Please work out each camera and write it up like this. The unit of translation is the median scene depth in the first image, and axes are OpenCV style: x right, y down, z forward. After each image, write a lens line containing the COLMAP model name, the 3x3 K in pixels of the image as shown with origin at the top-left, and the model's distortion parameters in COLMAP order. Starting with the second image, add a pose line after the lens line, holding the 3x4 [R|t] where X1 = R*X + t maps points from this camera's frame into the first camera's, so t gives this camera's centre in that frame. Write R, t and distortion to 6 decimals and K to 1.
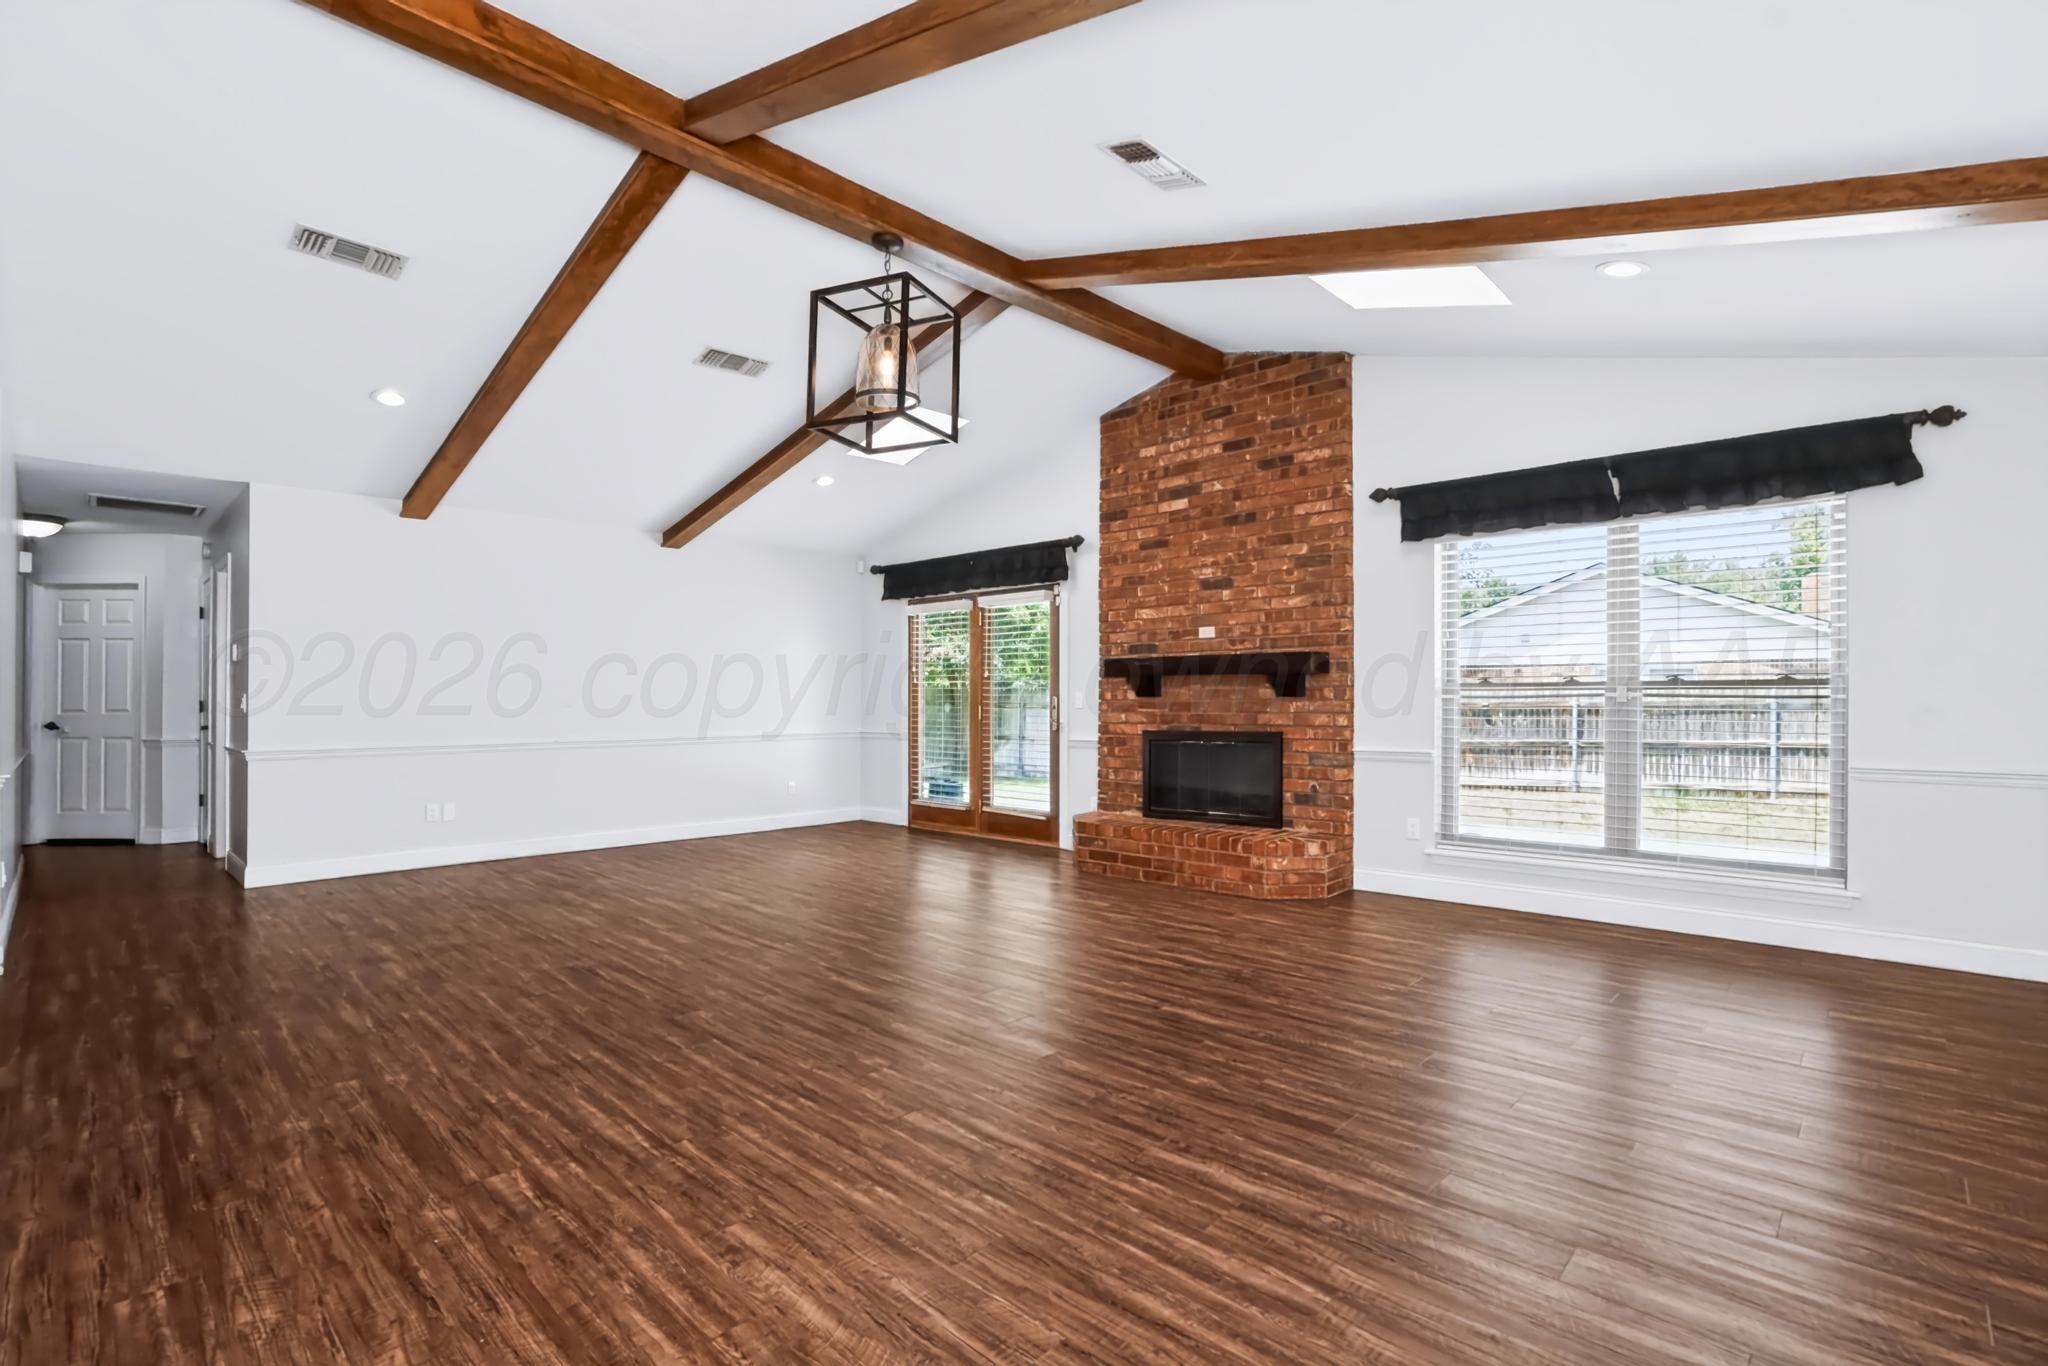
lens RADIAL K [[937.2, 0, 1034.7], [0, 937.2, 693.2], [0, 0, 1]] dist [-0.047395, 0.008647]
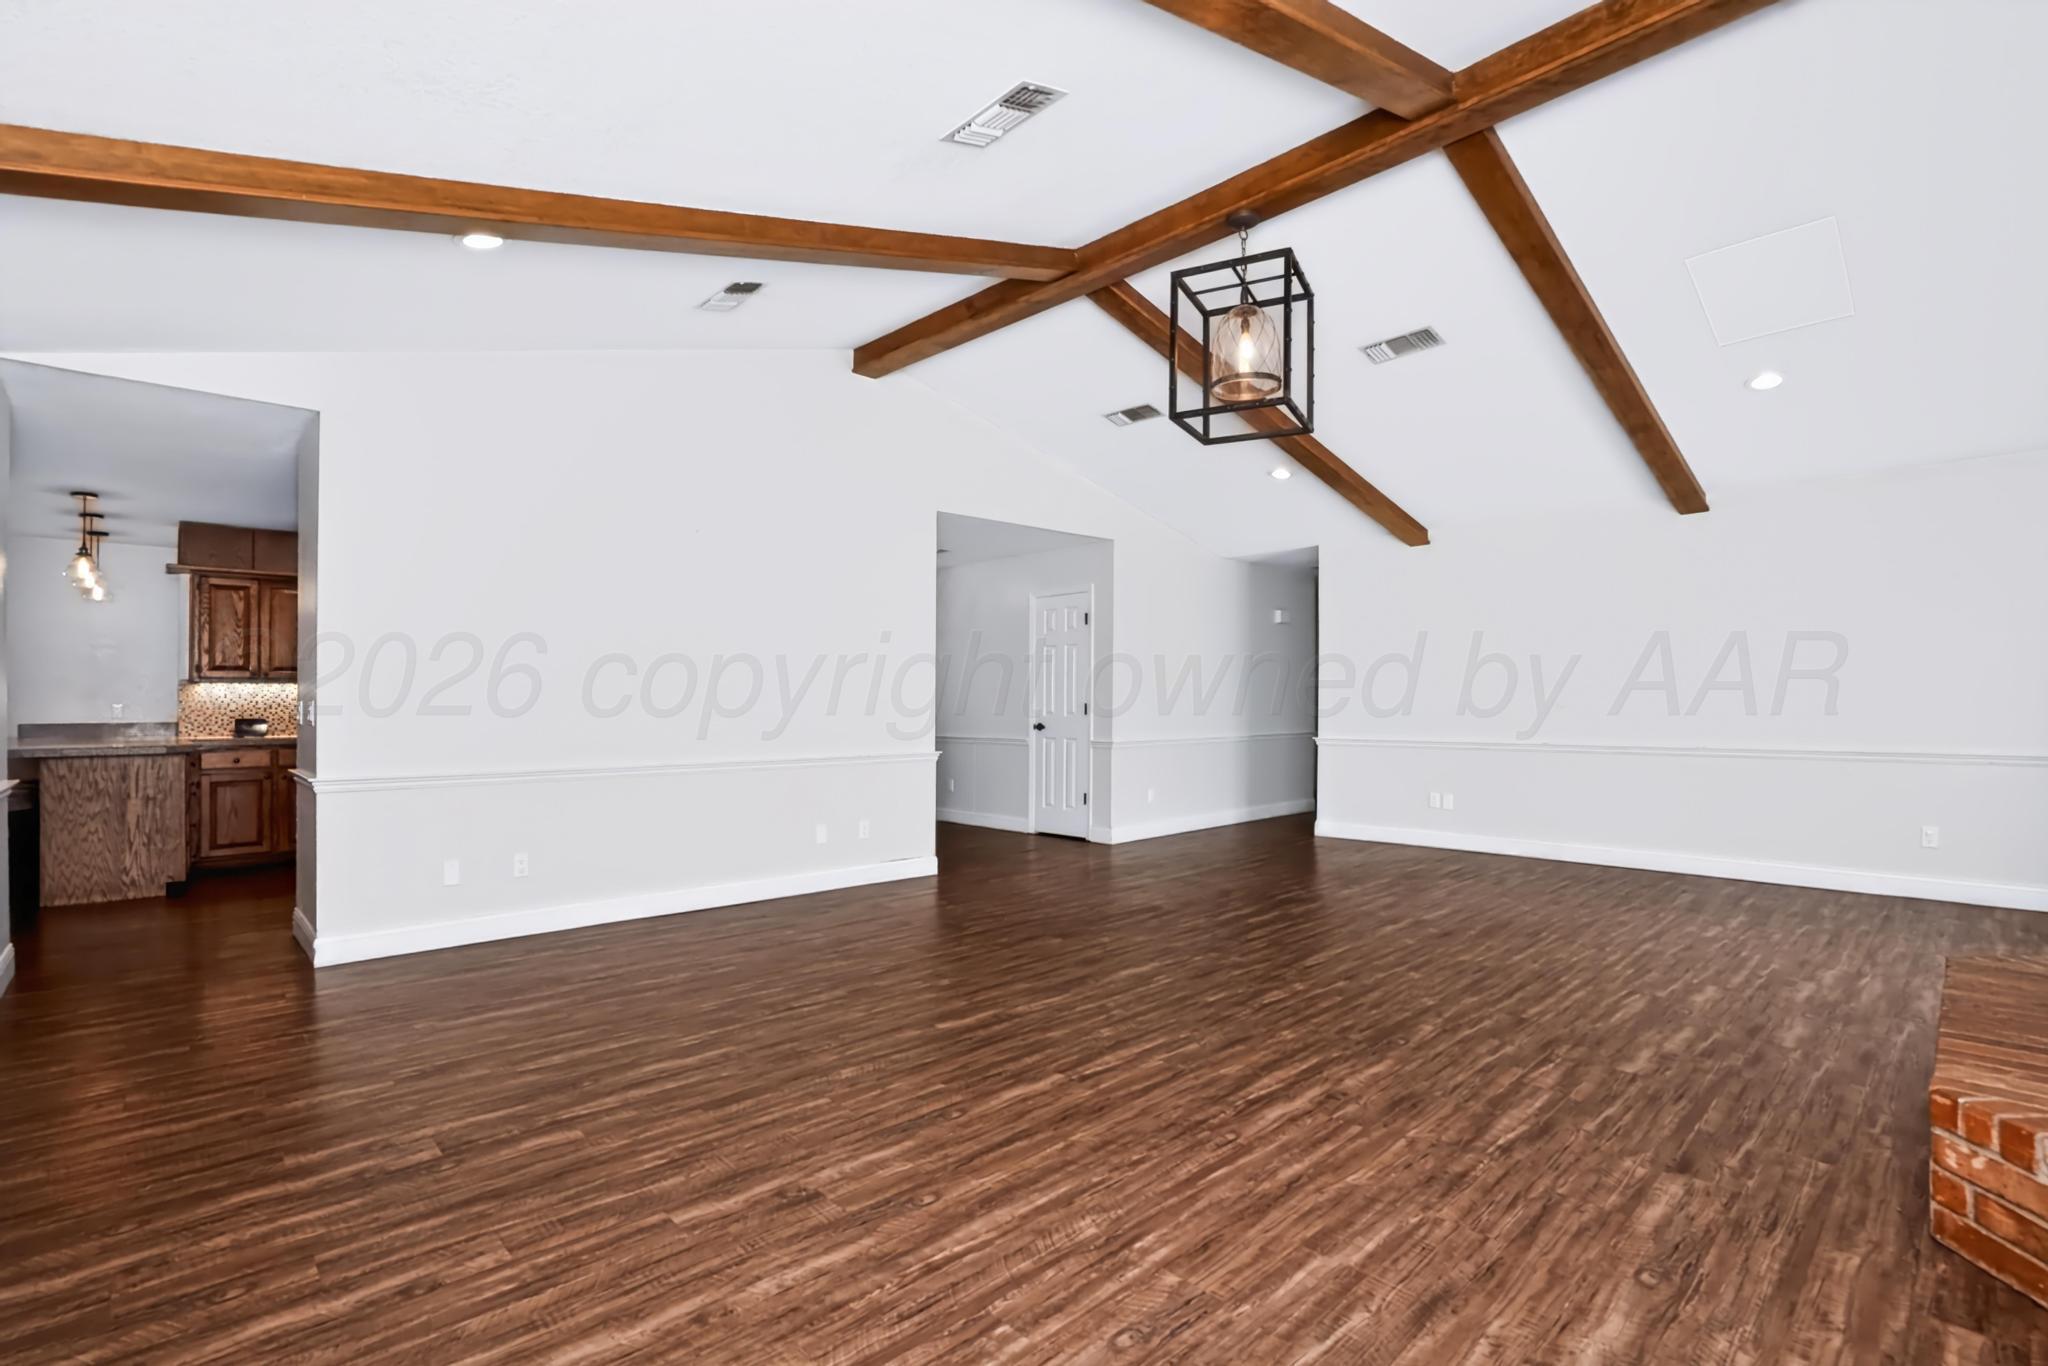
lens RADIAL K [[937.2, 0, 1031.3], [0, 937.2, 695.7], [0, 0, 1]] dist [-0.047395, 0.008647]
pose [[-0.056961, -0.009137, -0.998335, 1.030767], [0.016952, 0.999805, -0.010118, 0.003181], [0.998232, -0.017500, -0.056795, 1.078325]]
